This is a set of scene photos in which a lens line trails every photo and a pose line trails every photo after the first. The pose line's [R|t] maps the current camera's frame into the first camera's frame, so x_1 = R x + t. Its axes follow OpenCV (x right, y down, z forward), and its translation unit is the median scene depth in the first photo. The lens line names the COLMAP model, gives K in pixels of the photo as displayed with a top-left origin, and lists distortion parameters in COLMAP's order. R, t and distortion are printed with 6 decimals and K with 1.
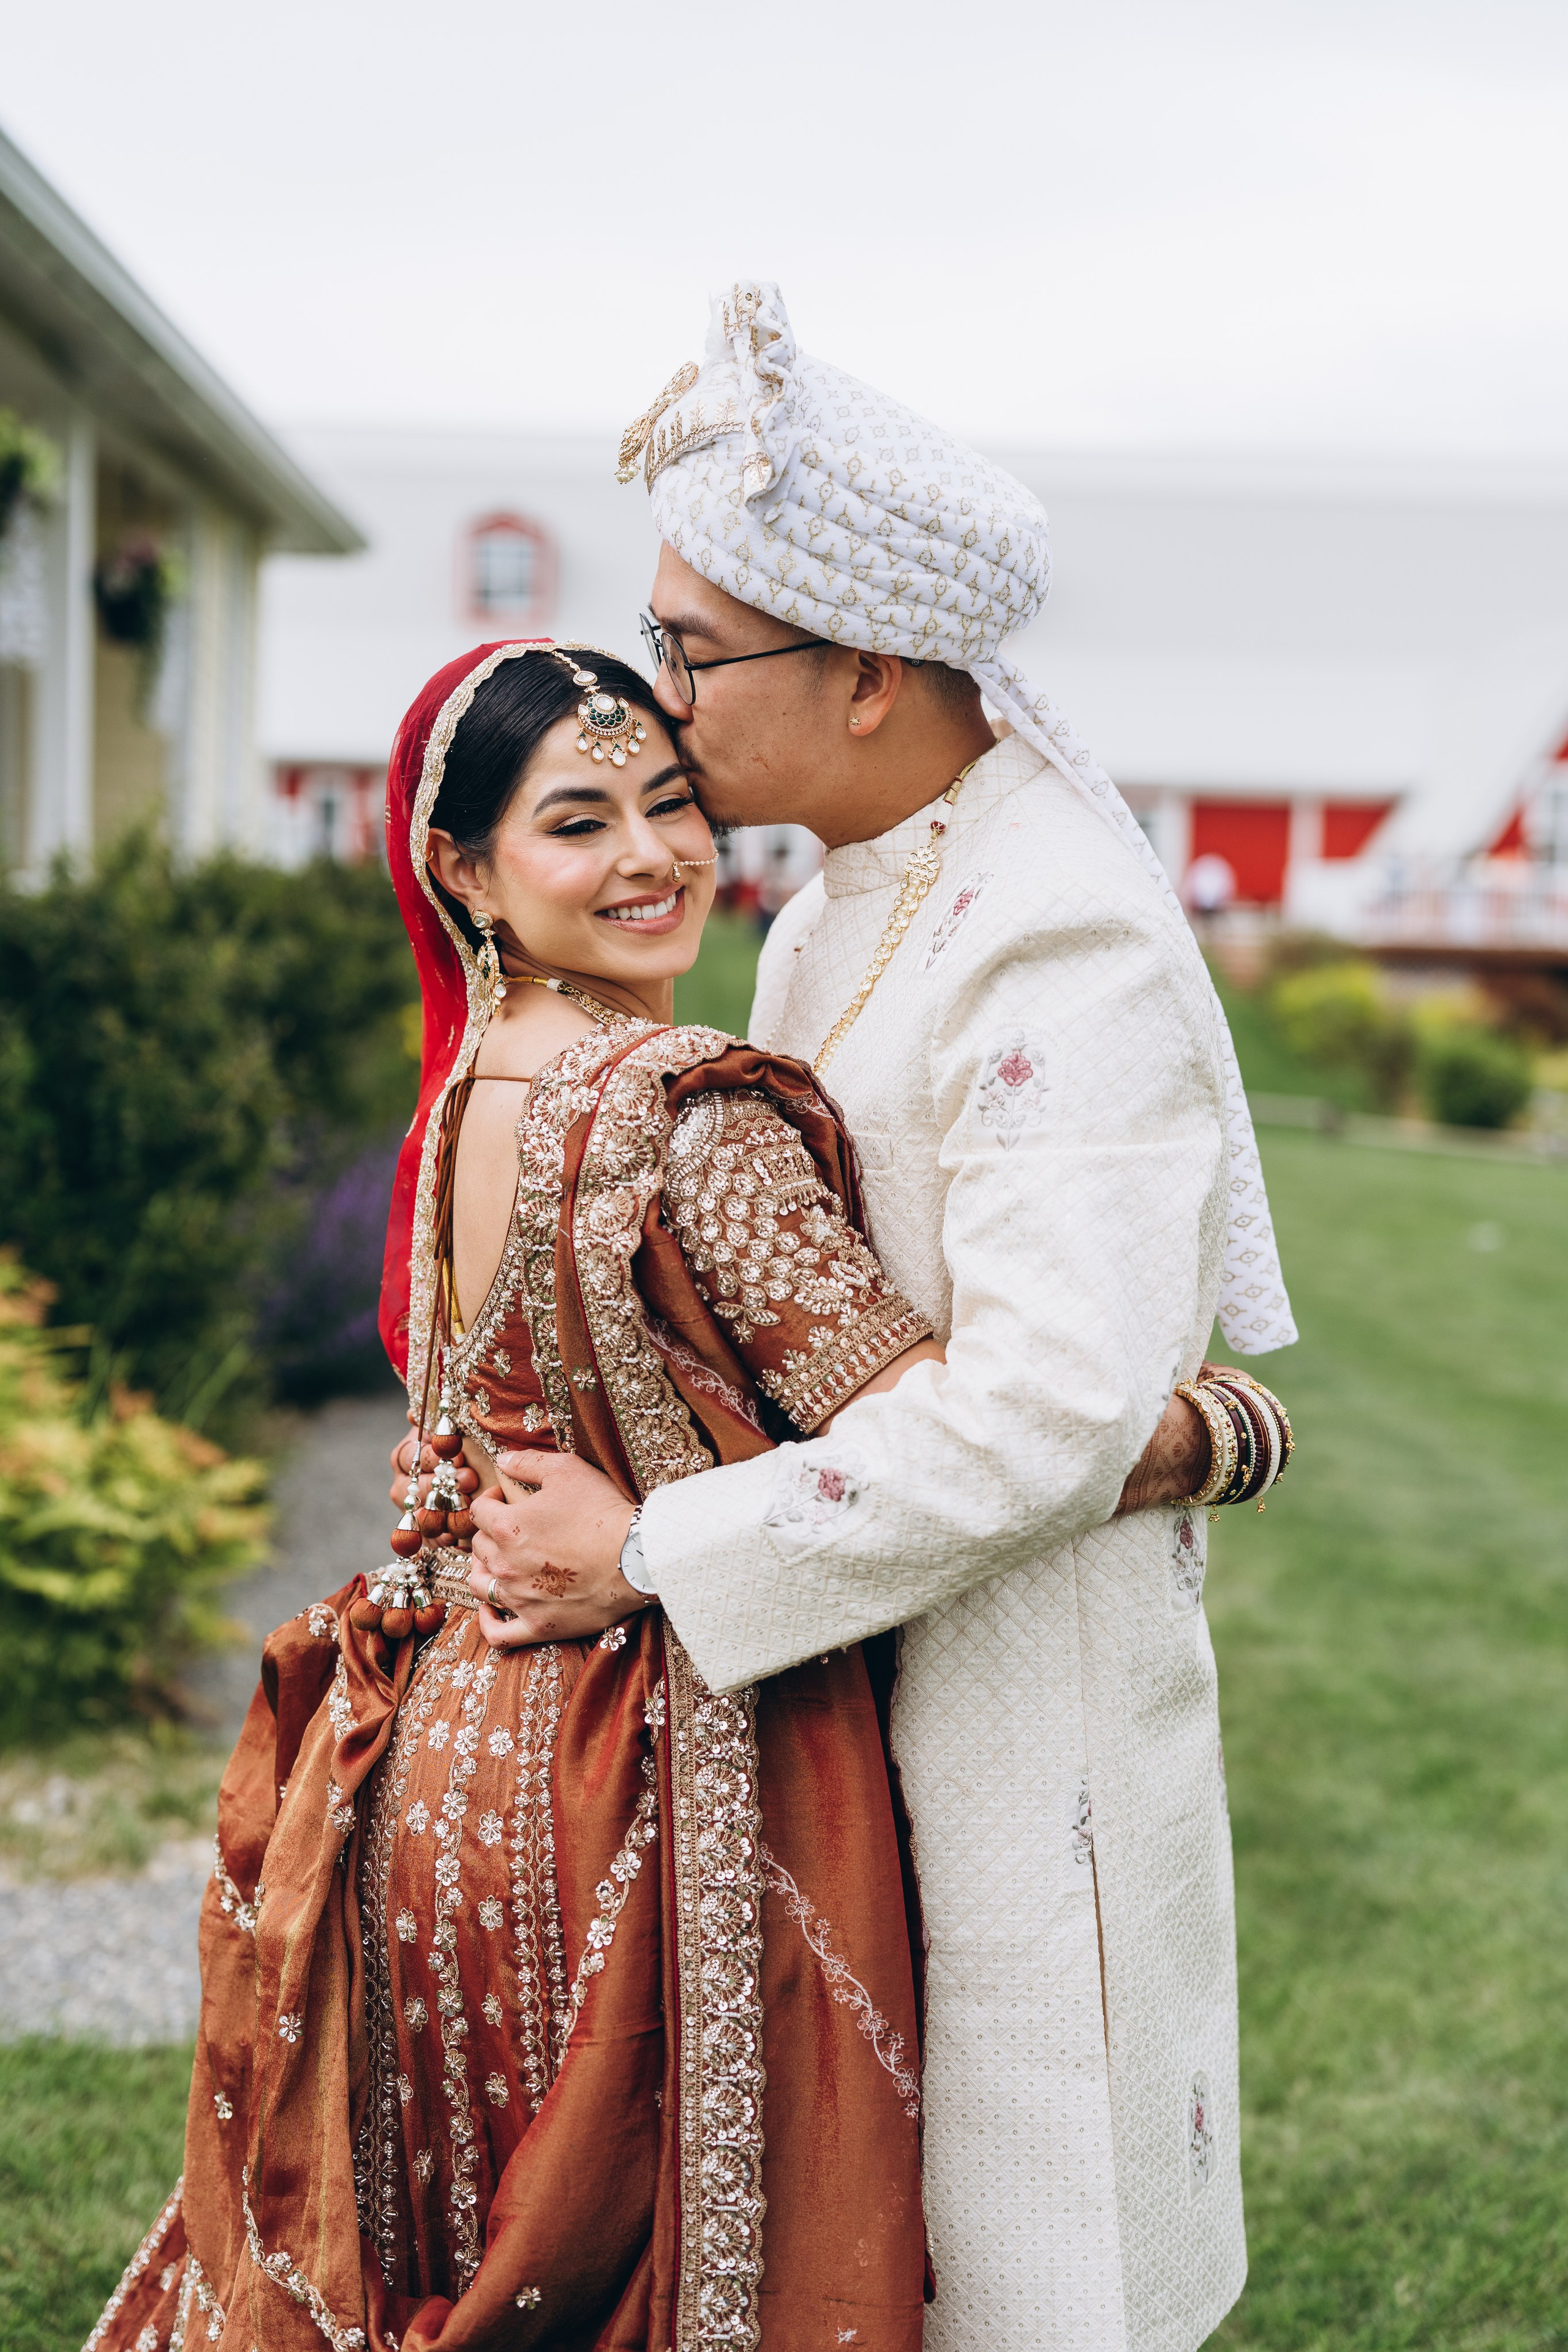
lens RADIAL K [[3250.0, 0, 784.0], [0, 3250.0, 1176.0], [0, 0, 1]] dist [0.013797, 0.056796]
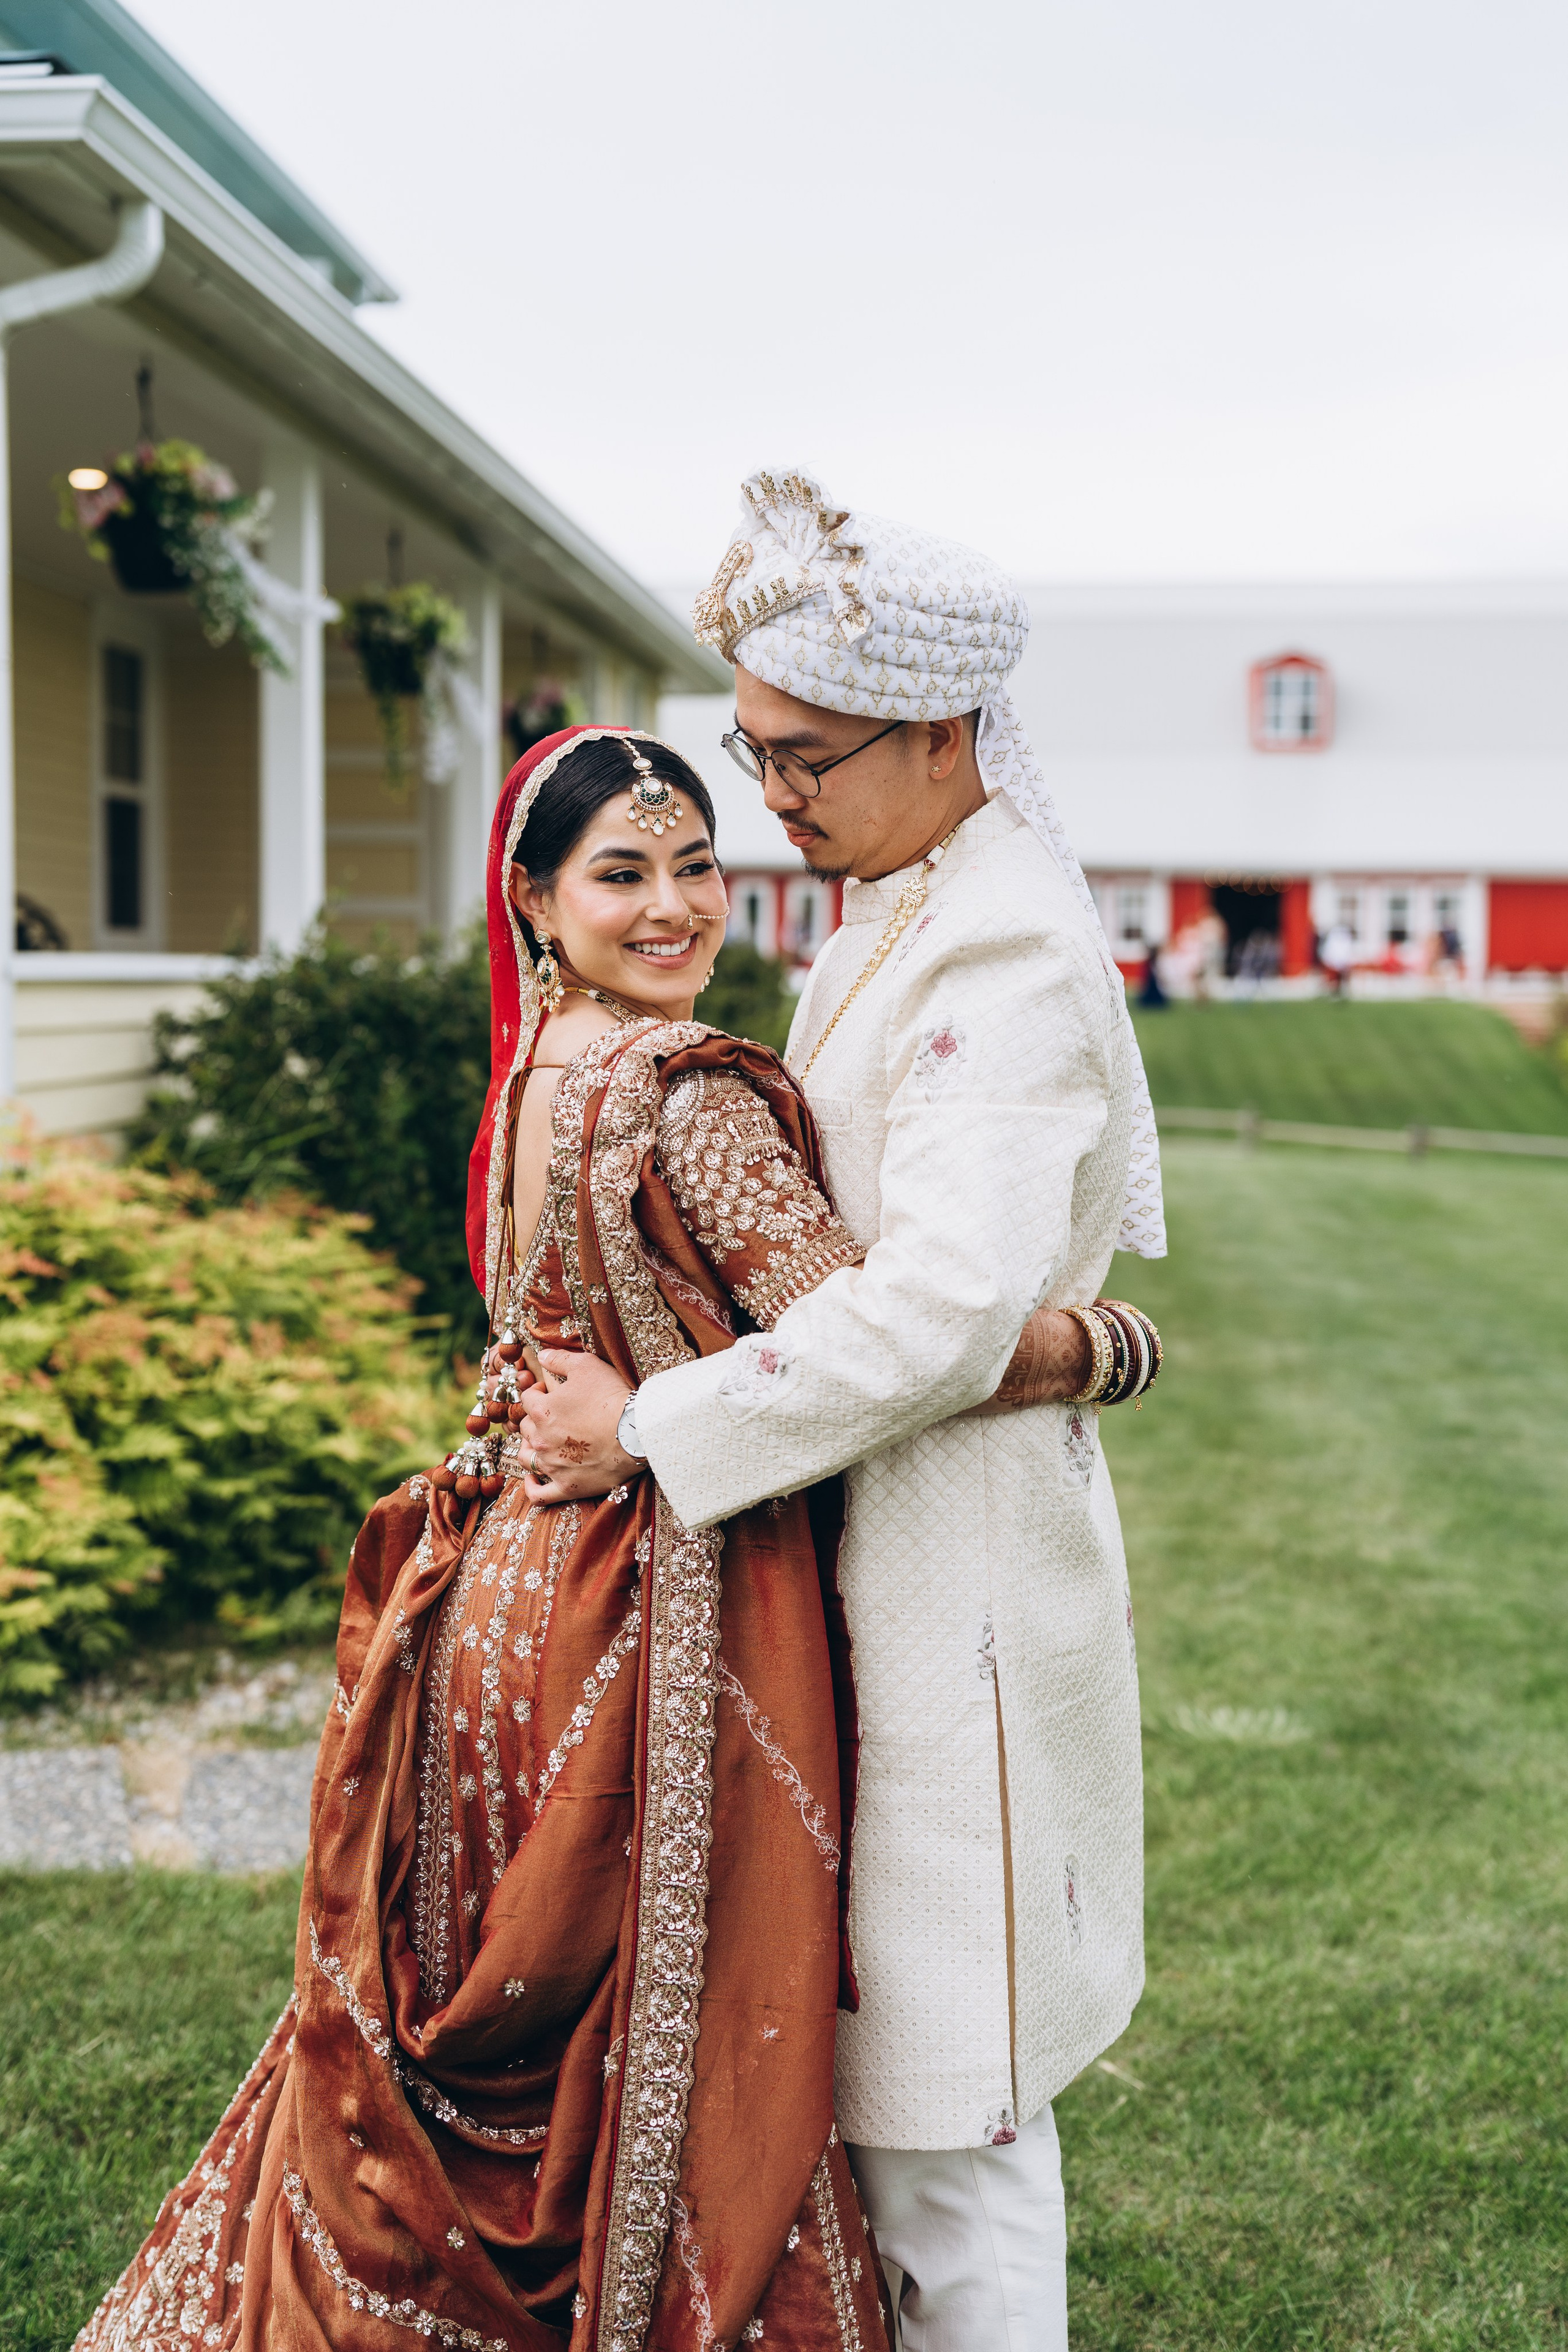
lens RADIAL K [[2720.2, 0, 784.0], [0, 2720.2, 1176.0], [0, 0, 1]] dist [0.000868, 0.033411]
pose [[0.993341, -0.009025, -0.114855, 0.133672], [0.007707, 0.999899, -0.011920, 0.028803], [0.114951, 0.010955, 0.993311, -0.055113]]
